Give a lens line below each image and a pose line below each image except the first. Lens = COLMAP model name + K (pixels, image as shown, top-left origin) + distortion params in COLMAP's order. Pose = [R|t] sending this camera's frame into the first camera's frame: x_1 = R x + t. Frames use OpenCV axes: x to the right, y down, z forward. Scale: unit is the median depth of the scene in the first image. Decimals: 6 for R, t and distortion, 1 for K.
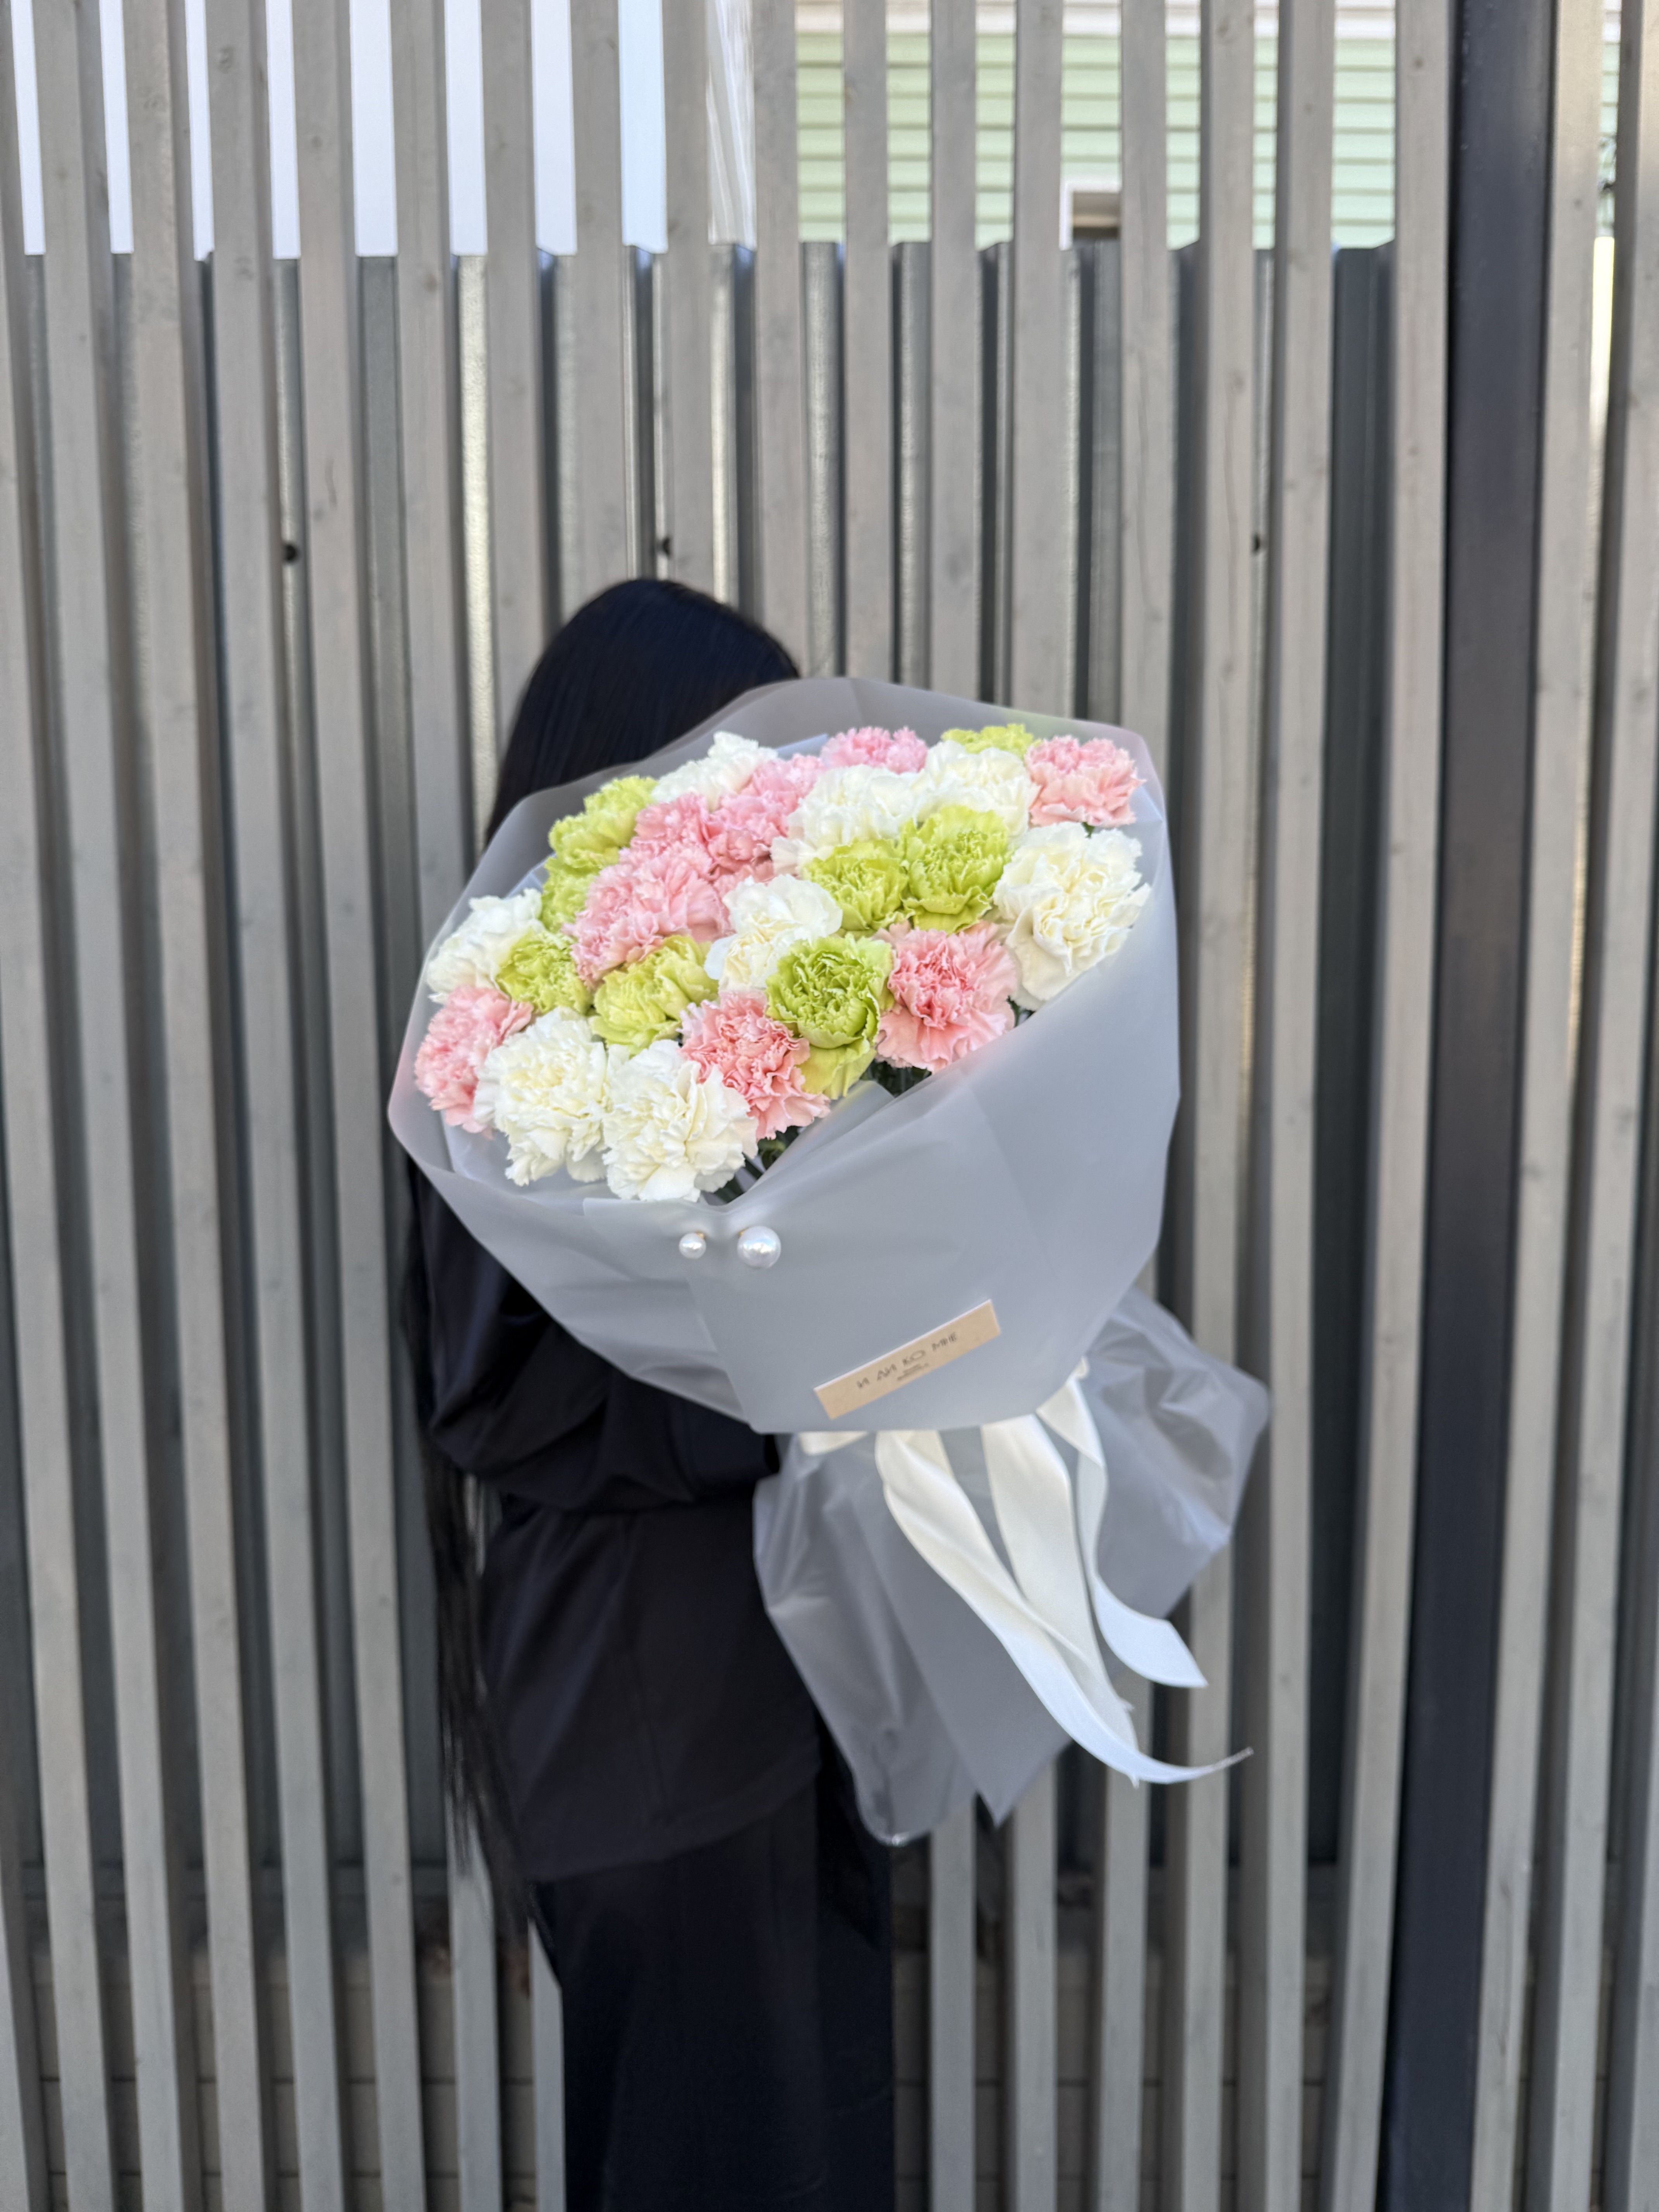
lens RADIAL K [[1671.4, 0, 840.4], [0, 1671.4, 1075.5], [0, 0, 1]] dist [-0.003047, -0.011204]
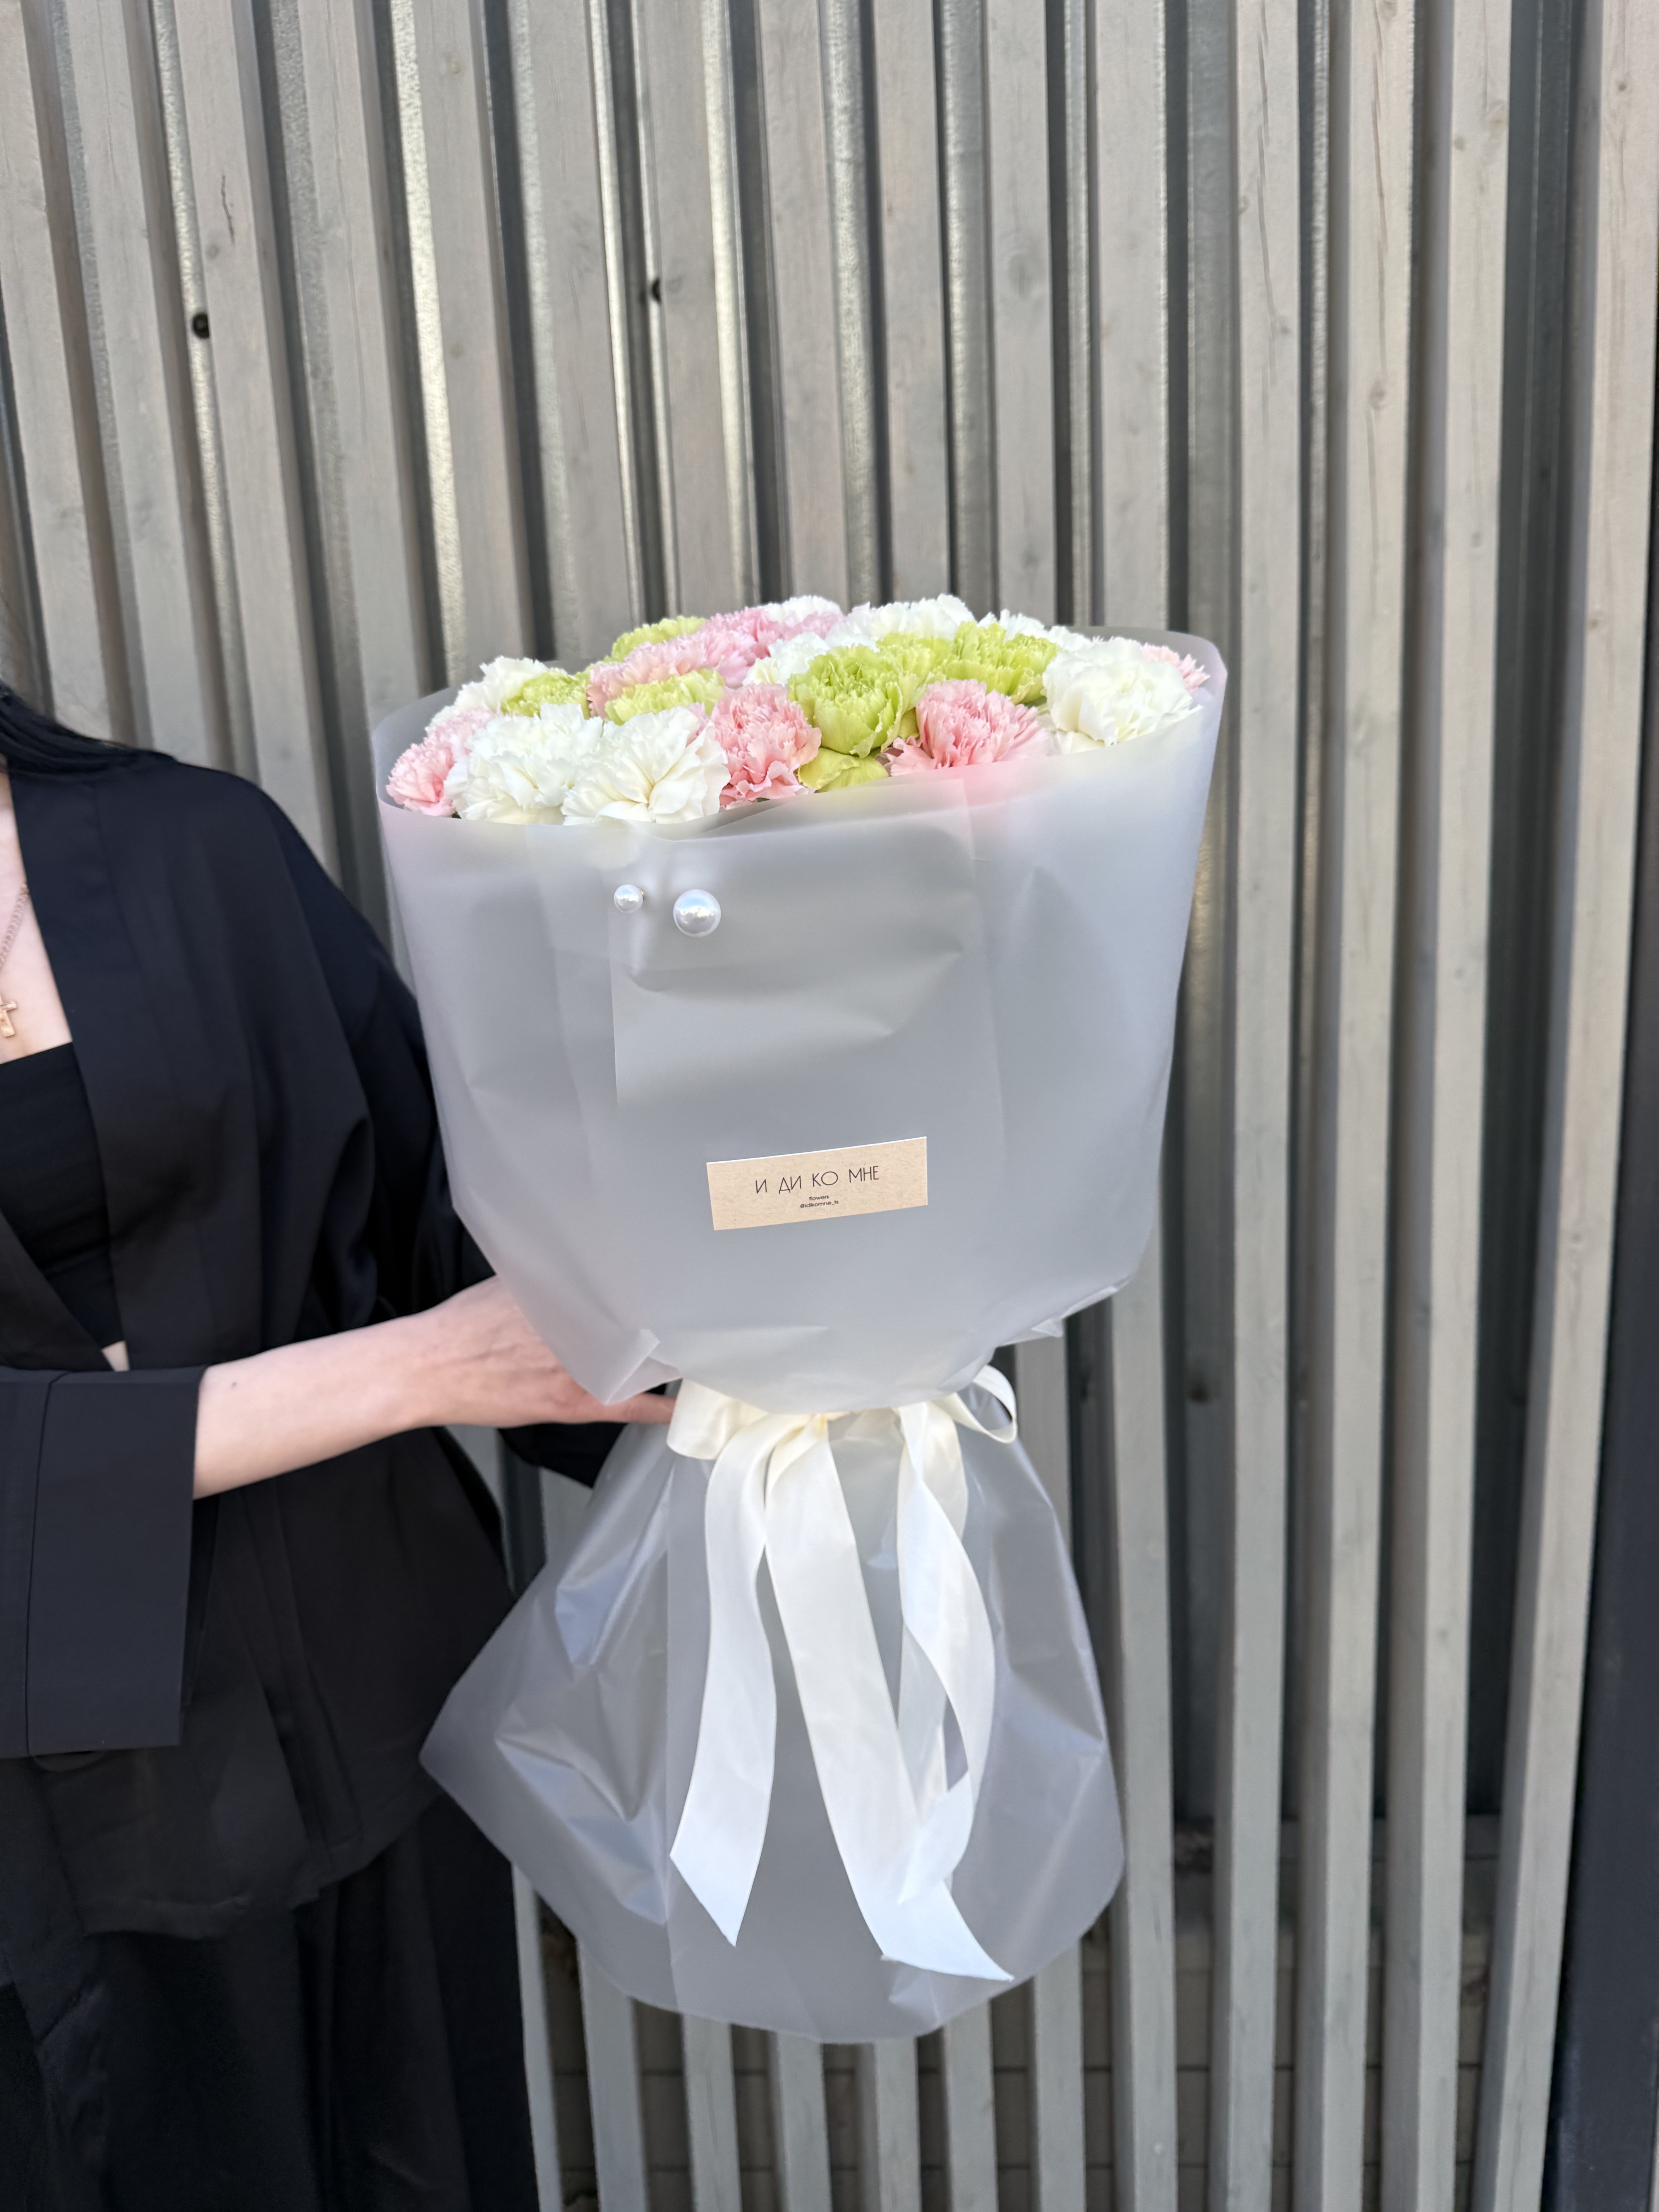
lens RADIAL K [[1671.4, 0, 817.9], [0, 1671.4, 1121.1], [0, 0, 1]] dist [-0.003047, -0.011204]
pose [[0.998619, -0.033876, -0.040150, -0.008897], [0.037744, 0.994285, 0.099859, 0.006584], [0.036538, -0.101236, 0.994191, 0.183223]]
